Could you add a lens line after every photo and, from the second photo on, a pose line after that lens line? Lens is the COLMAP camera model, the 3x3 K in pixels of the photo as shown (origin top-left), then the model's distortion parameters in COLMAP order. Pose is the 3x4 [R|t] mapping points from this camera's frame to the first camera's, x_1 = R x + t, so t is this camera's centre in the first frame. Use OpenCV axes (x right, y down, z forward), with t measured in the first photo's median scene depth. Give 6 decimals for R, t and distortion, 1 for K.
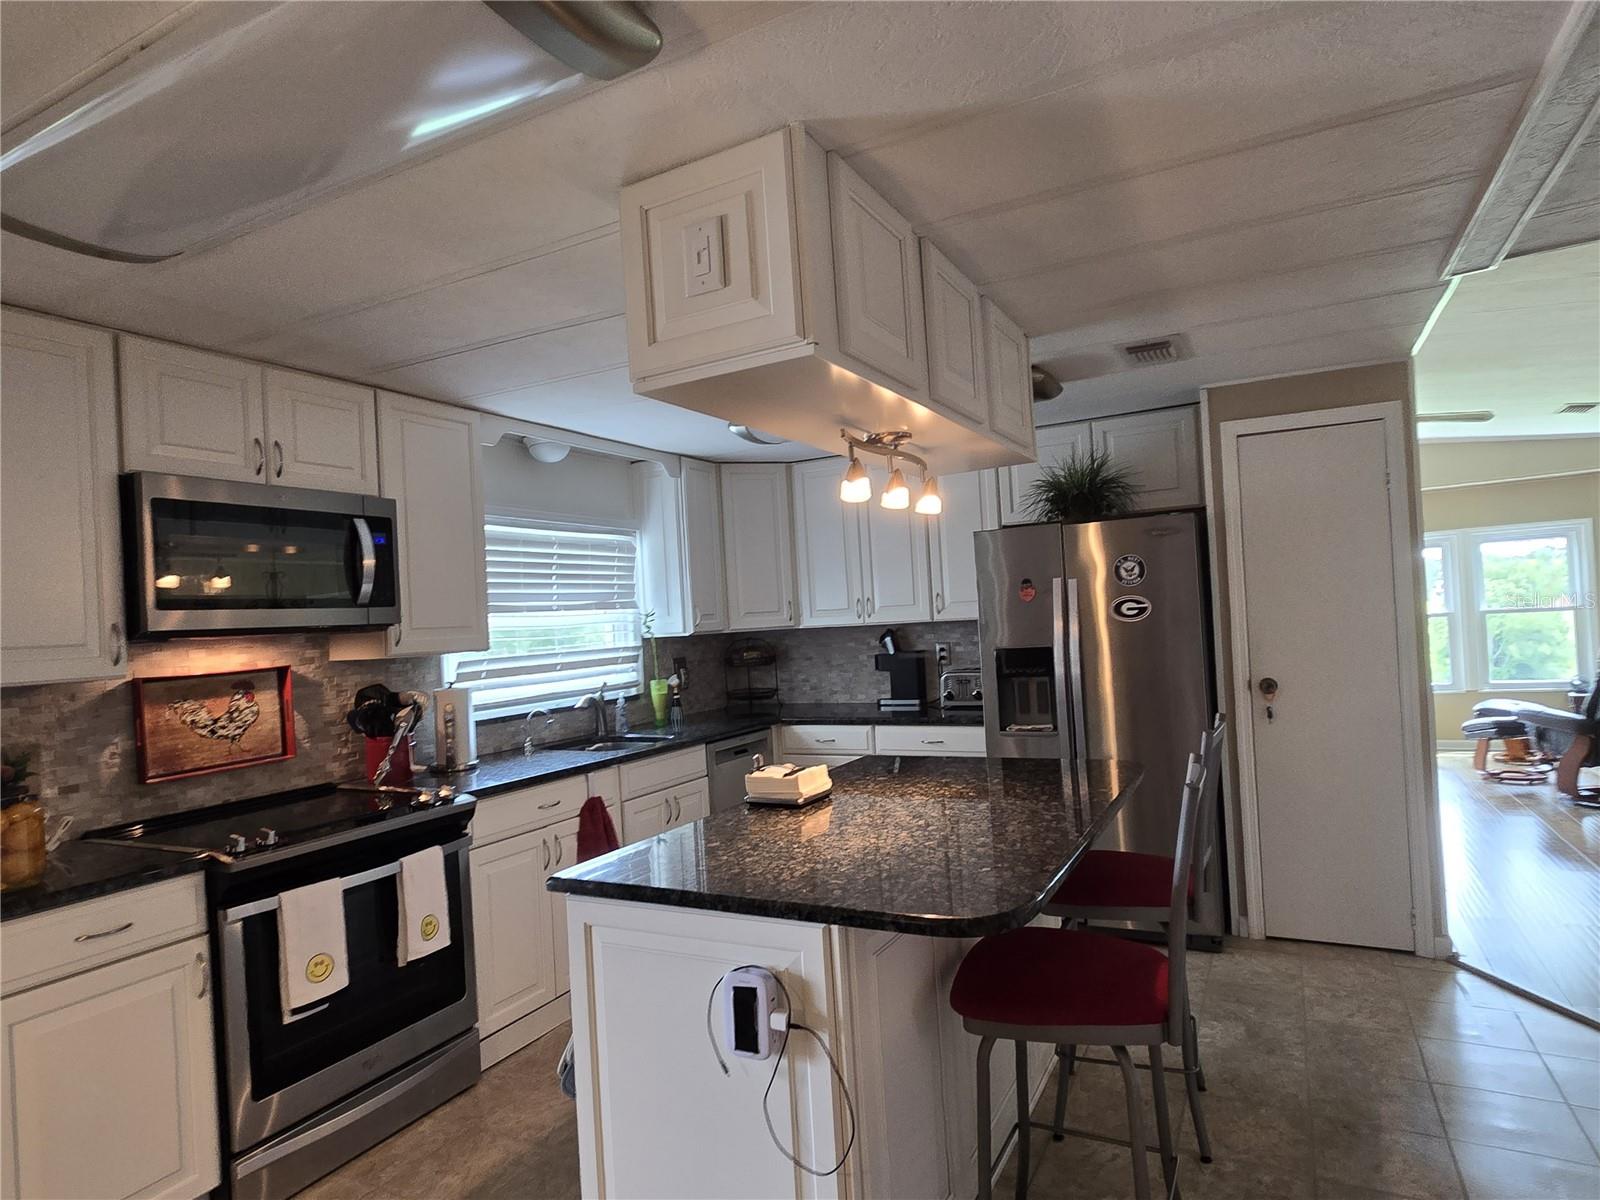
lens RADIAL K [[904.6, 0, 804.0], [0, 904.6, 596.0], [0, 0, 1]] dist [-0.000969, 0.004106]
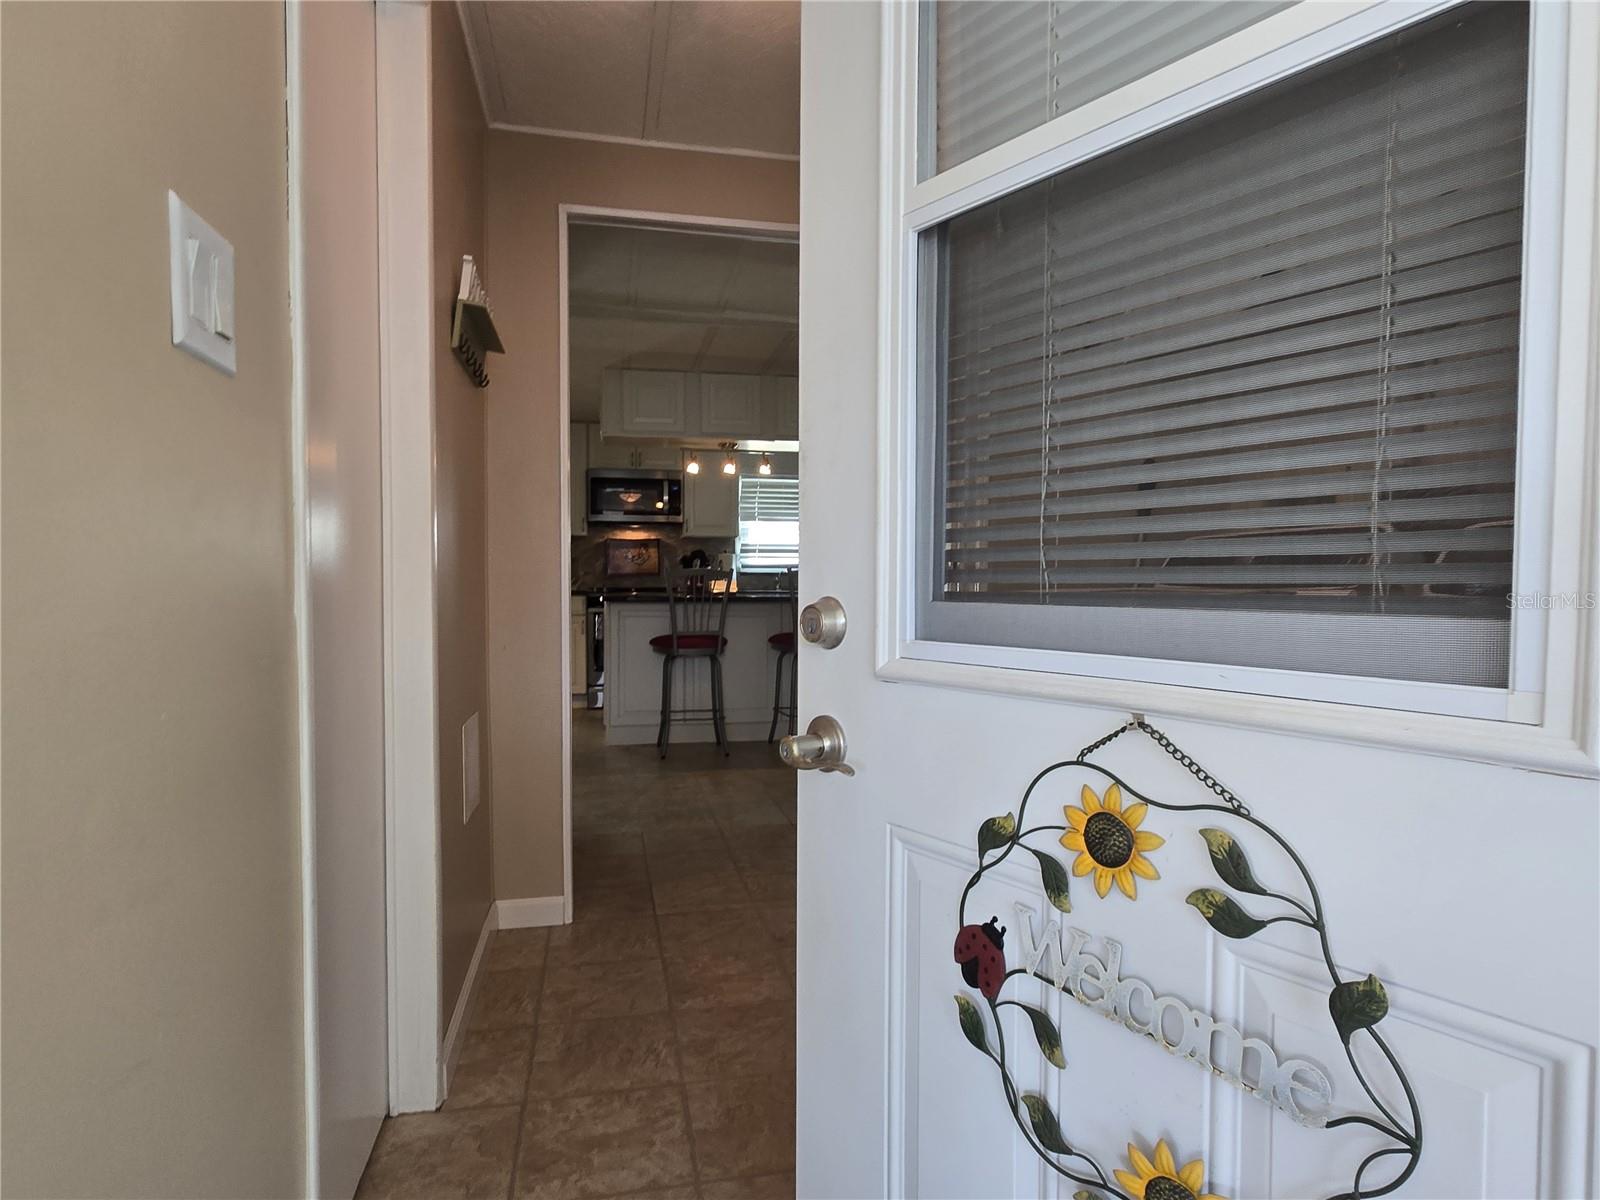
lens RADIAL K [[904.6, 0, 795.6], [0, 904.6, 600.9], [0, 0, 1]] dist [-0.000969, 0.004106]
pose [[0.636964, 0.079937, -0.766738, 1.475562], [-0.018187, 0.995891, 0.088718, 0.016287], [0.770679, -0.042566, 0.635801, -0.301925]]
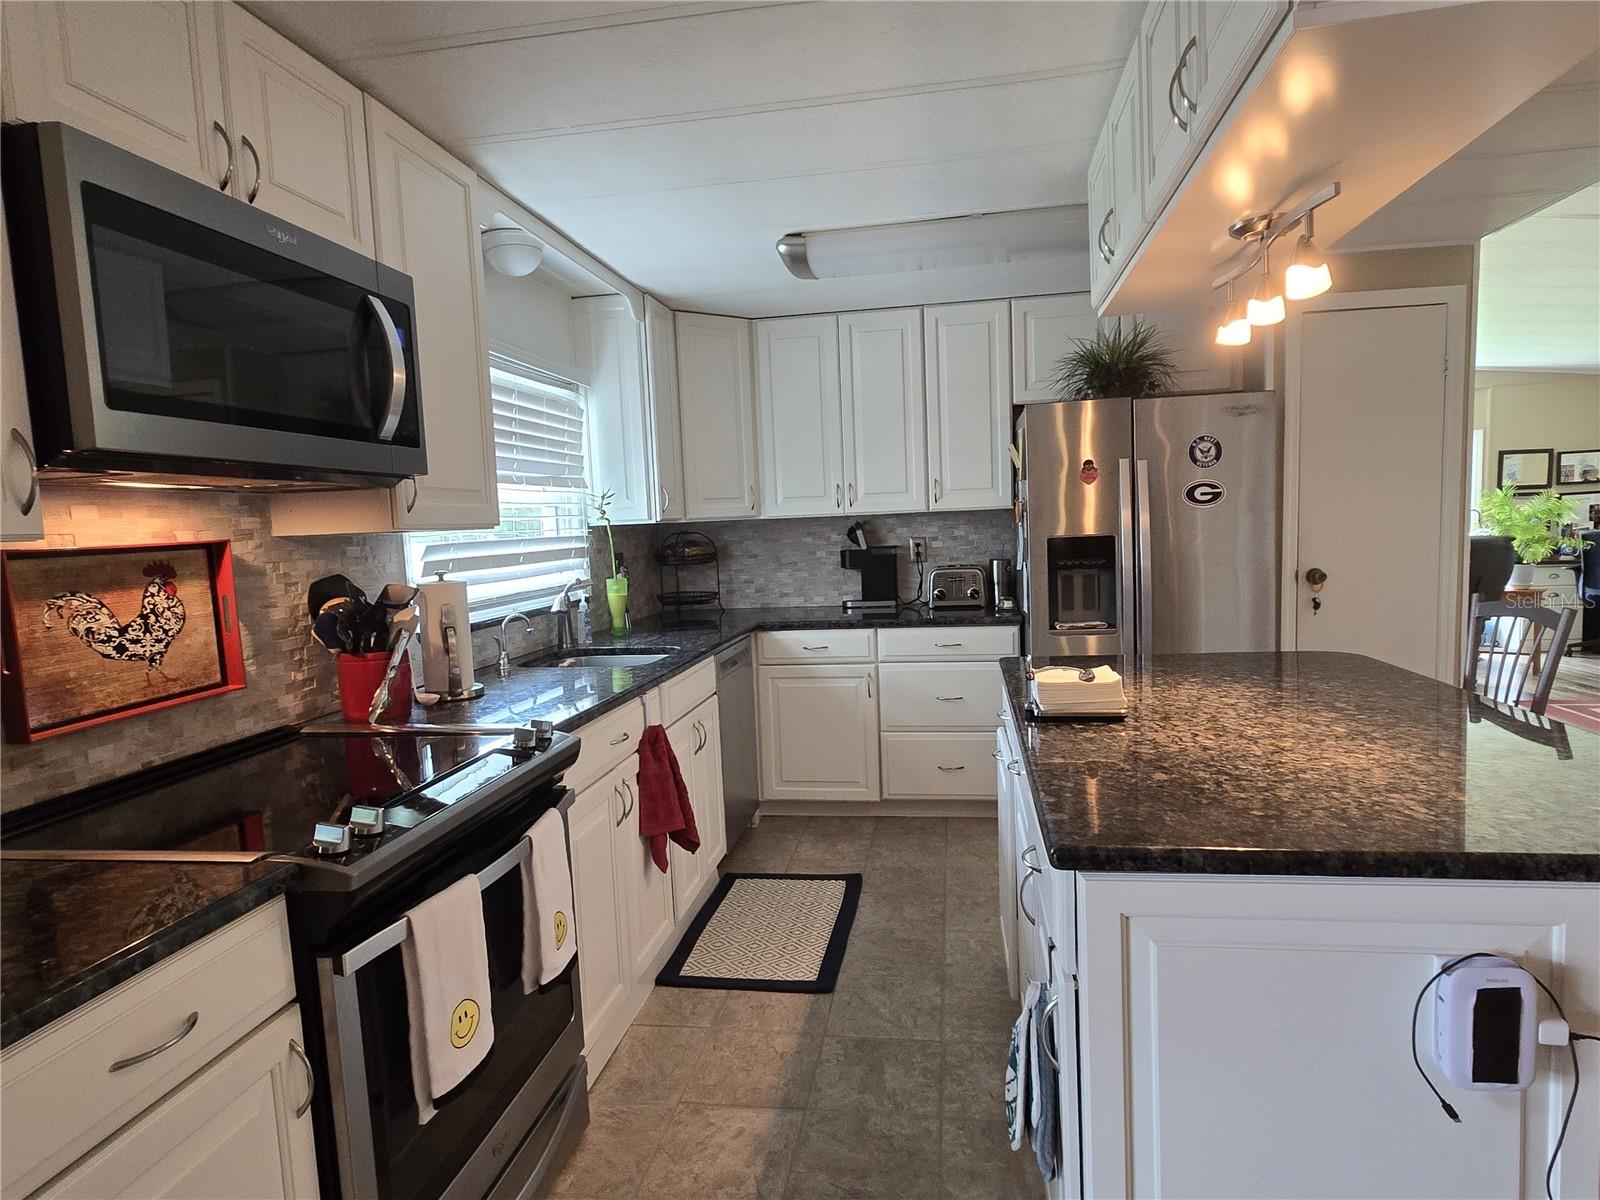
lens RADIAL K [[904.6, 0, 799.0], [0, 904.6, 600.6], [0, 0, 1]] dist [-0.000969, 0.004106]
pose [[0.950582, -0.012261, 0.310230, -0.351635], [-0.017514, 0.995511, 0.093010, 0.048537], [-0.309978, -0.093847, 0.946101, 0.267681]]
